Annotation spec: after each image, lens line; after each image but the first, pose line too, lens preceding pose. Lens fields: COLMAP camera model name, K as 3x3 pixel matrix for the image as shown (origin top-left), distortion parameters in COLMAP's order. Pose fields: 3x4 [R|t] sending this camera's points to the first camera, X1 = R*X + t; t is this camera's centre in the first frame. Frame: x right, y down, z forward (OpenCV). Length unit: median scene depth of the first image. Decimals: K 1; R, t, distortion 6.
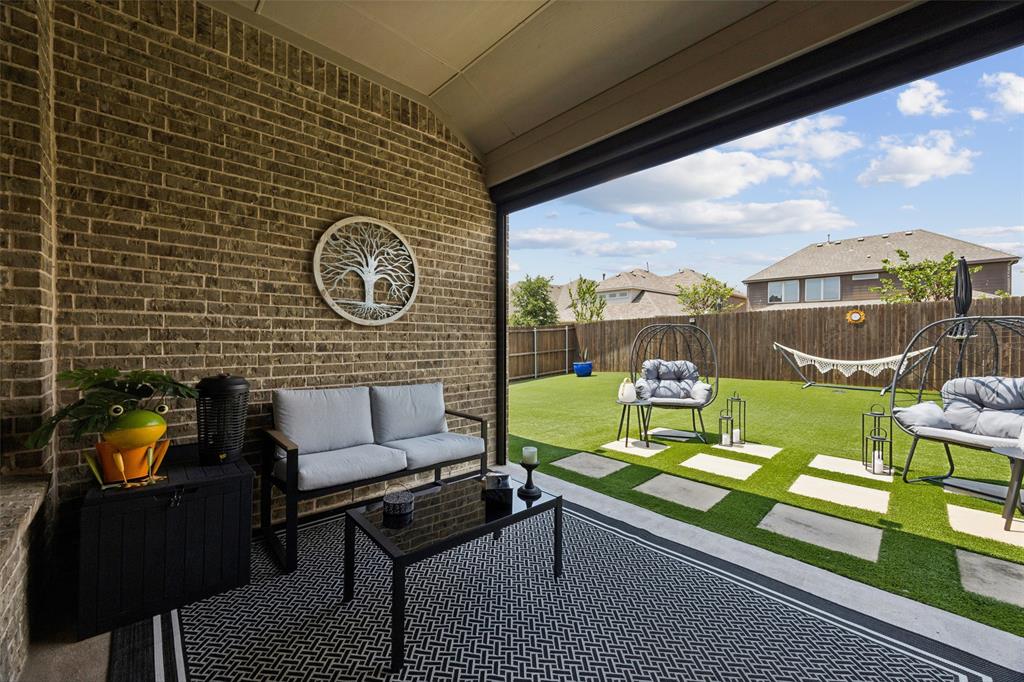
lens RADIAL K [[416.2, 0, 511.8], [0, 416.2, 341.2], [0, 0, 1]] dist [-0.000604, -0.000098]
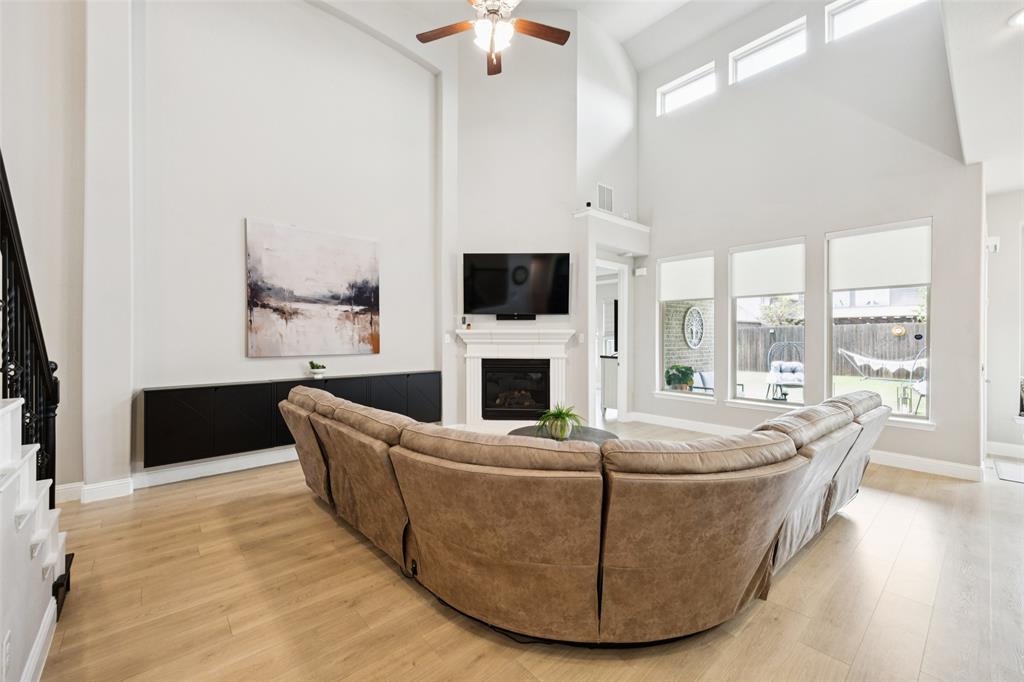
lens RADIAL K [[416.2, 0, 513.5], [0, 416.2, 340.1], [0, 0, 1]] dist [-0.000604, -0.000098]
pose [[0.997717, -0.003856, -0.067427, -0.421327], [0.003867, 0.999993, 0.000036, -0.033047], [0.067426, -0.000297, 0.997724, -0.544293]]
